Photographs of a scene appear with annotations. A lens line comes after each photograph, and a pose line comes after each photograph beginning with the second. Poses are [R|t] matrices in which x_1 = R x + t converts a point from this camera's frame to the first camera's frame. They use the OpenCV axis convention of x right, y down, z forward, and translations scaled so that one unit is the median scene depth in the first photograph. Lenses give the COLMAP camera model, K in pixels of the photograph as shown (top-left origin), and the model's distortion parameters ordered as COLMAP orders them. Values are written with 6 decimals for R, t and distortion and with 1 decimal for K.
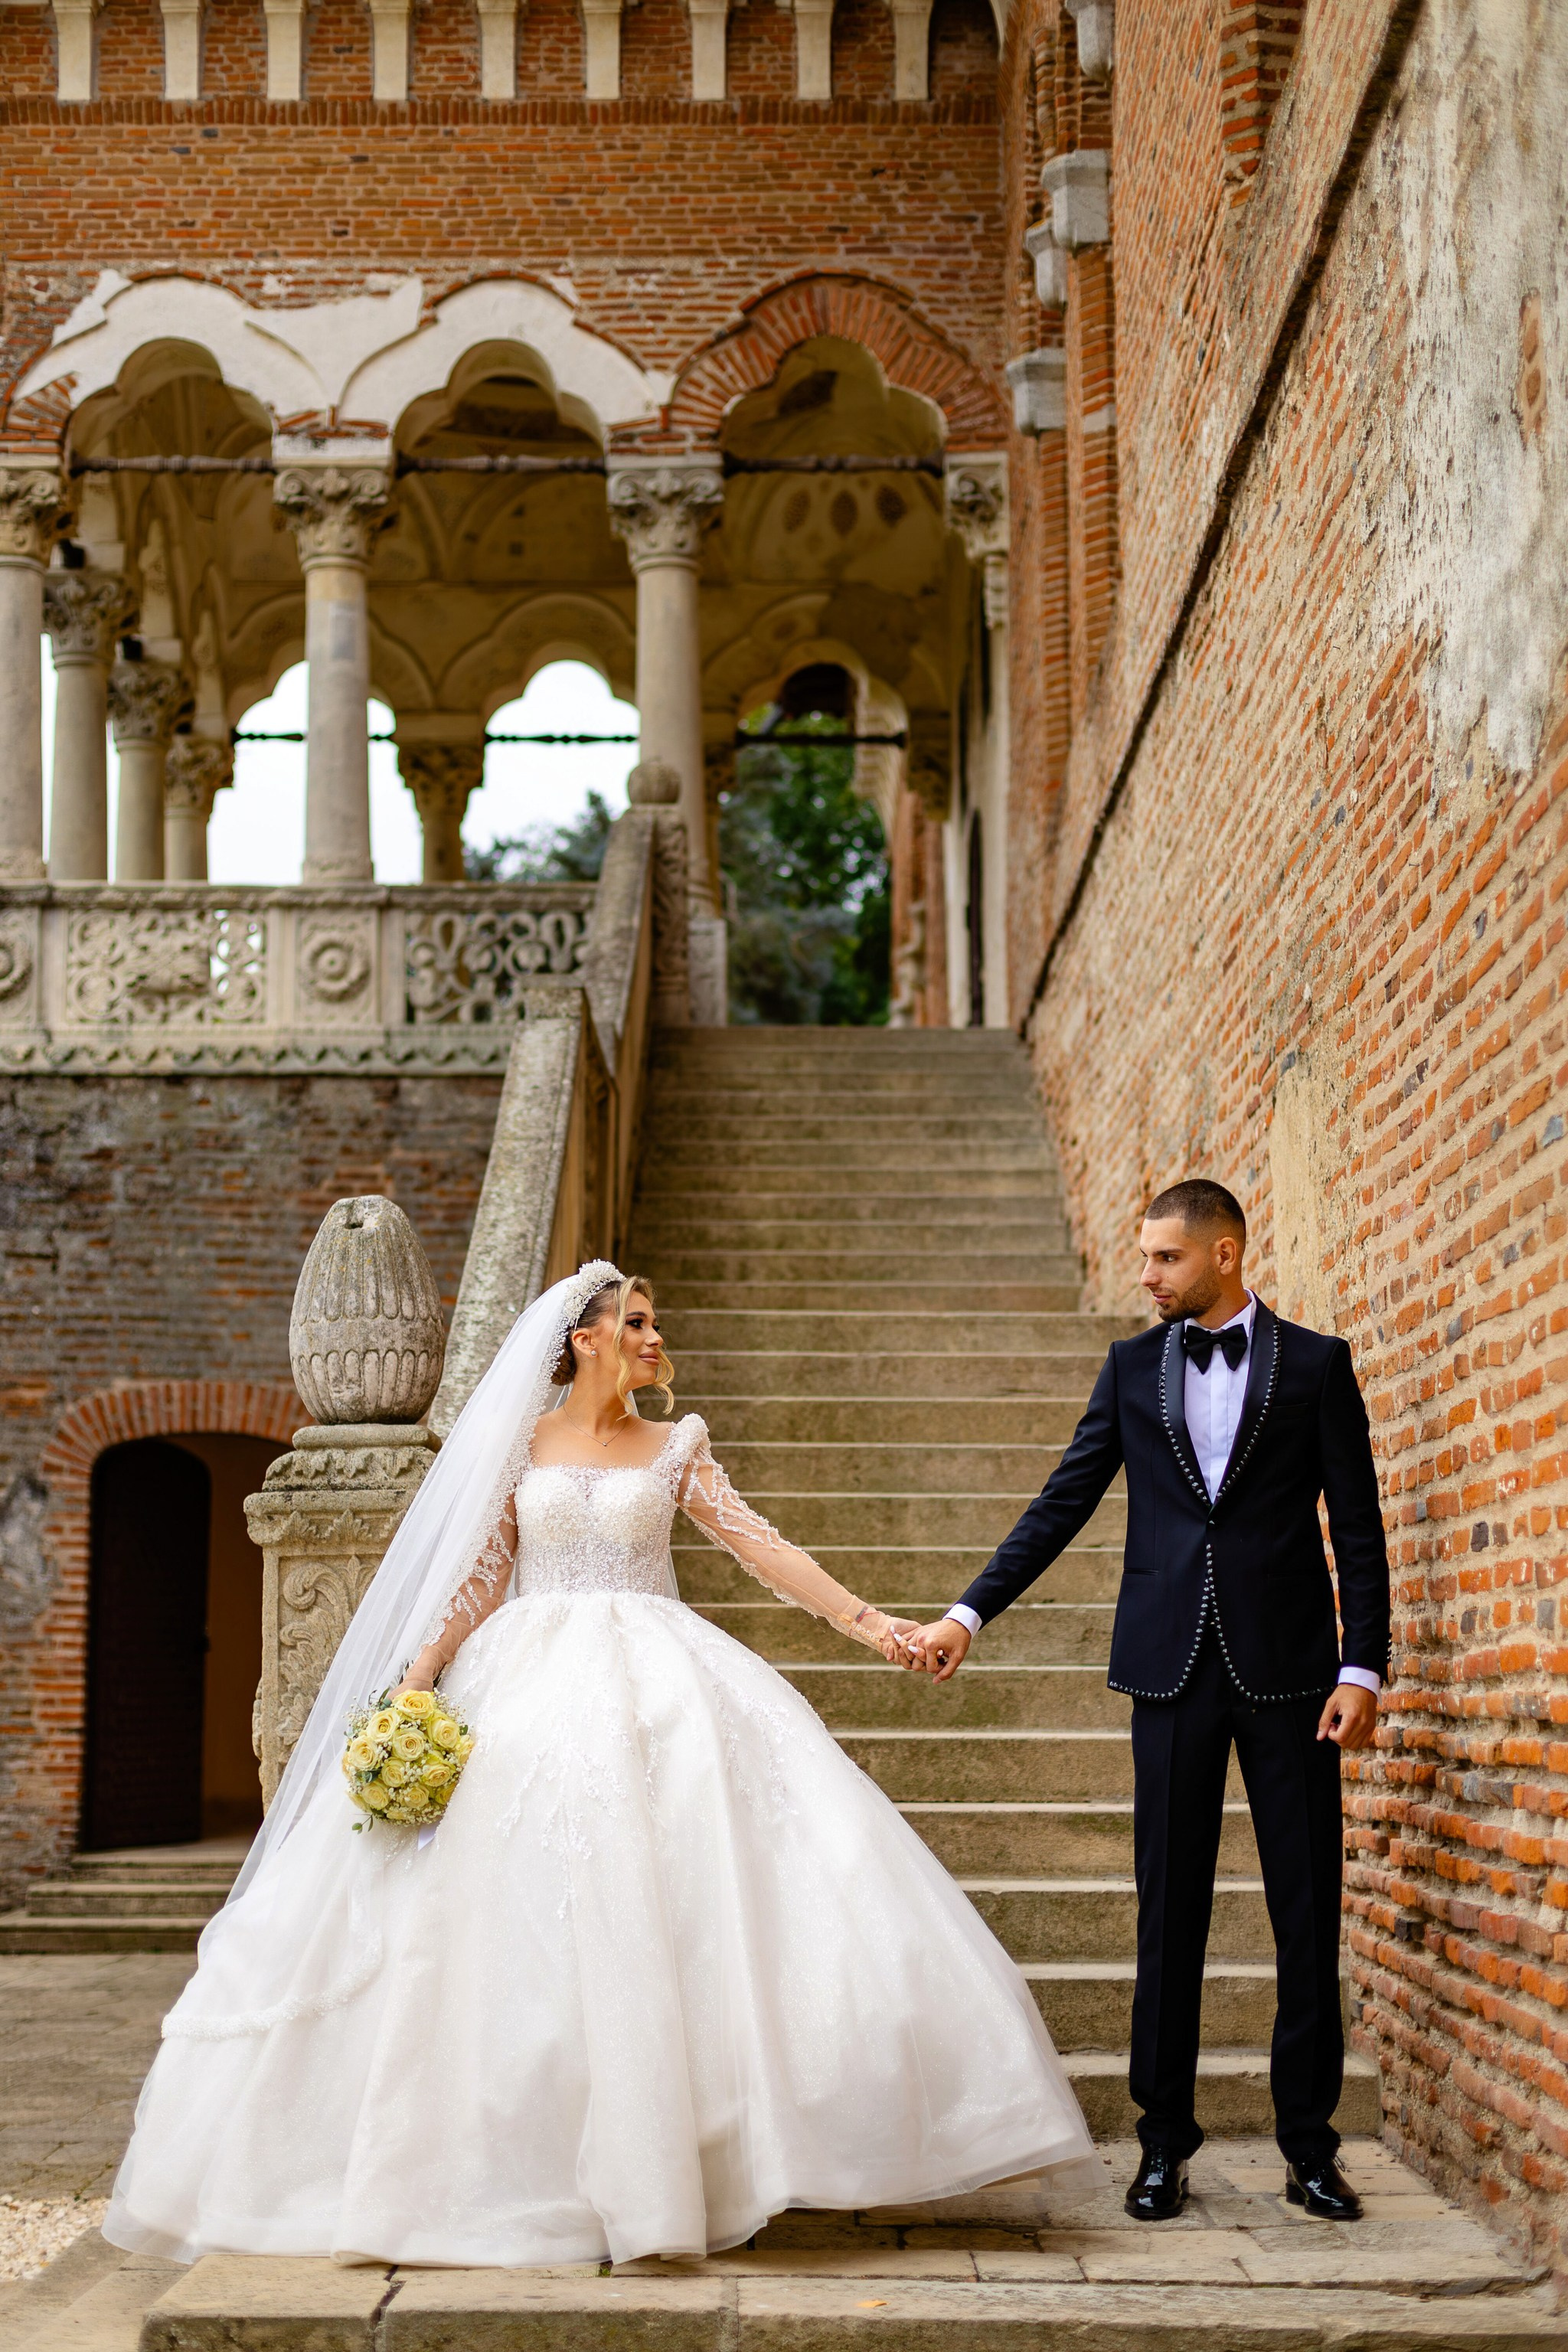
lens RADIAL K [[3340.8, 0, 751.6], [0, 3340.8, 1171.6], [0, 0, 1]] dist [0.016075, -0.142313]
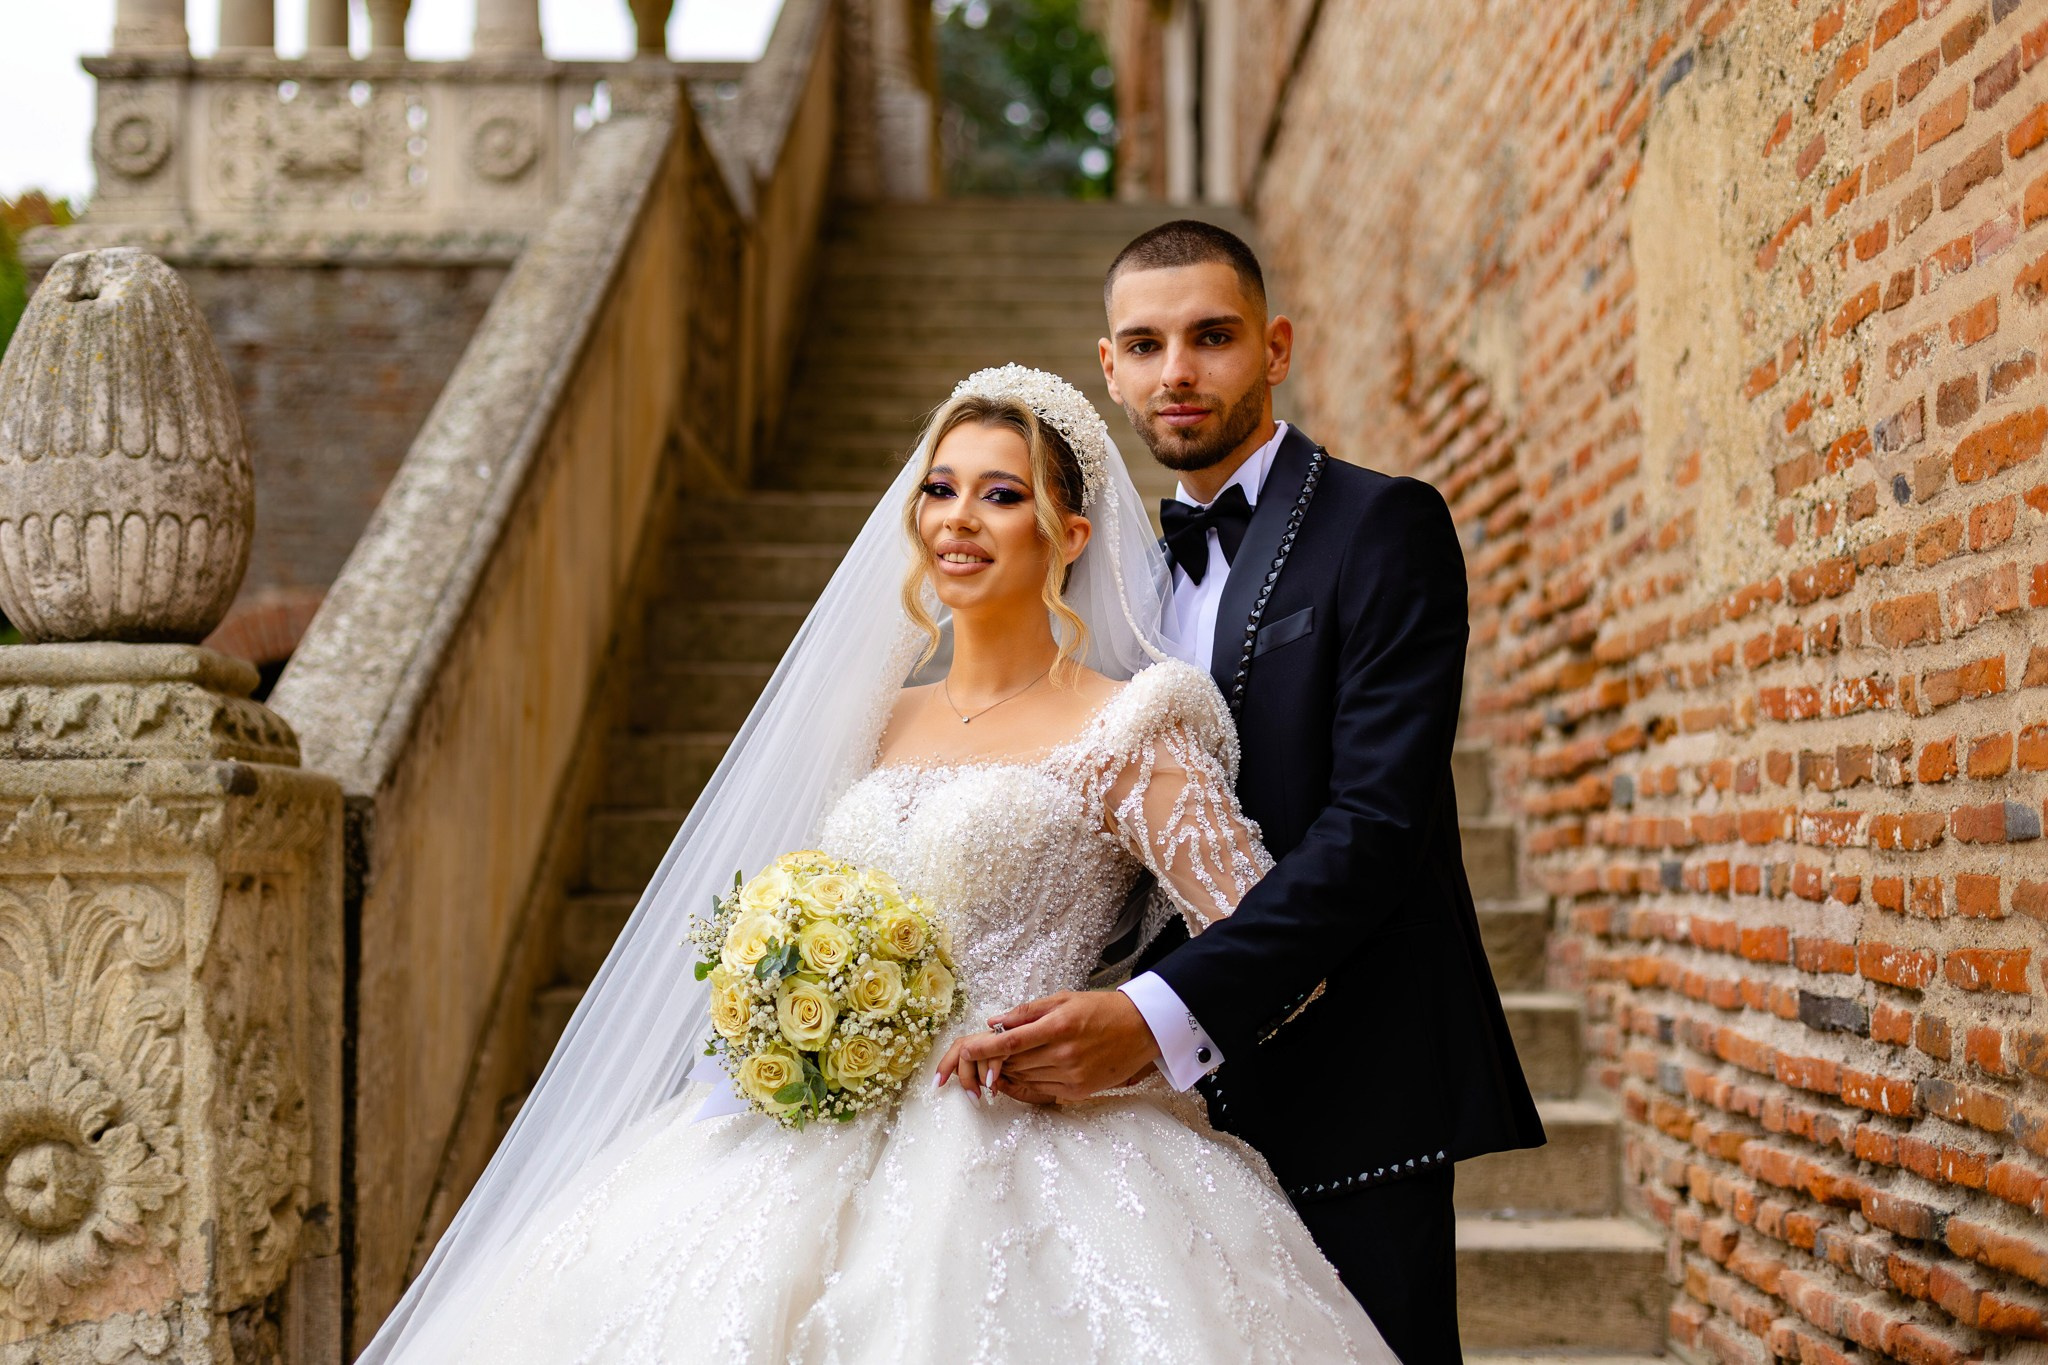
lens RADIAL K [[2909.0, 0, 1015.5], [0, 2909.0, 645.3], [0, 0, 1]] dist [0.016075, -0.142313]
pose [[0.999985, 0.004680, 0.002922, 0.022355], [-0.004889, 0.997071, 0.076329, 0.020722], [-0.002556, -0.076343, 0.997078, 0.280041]]
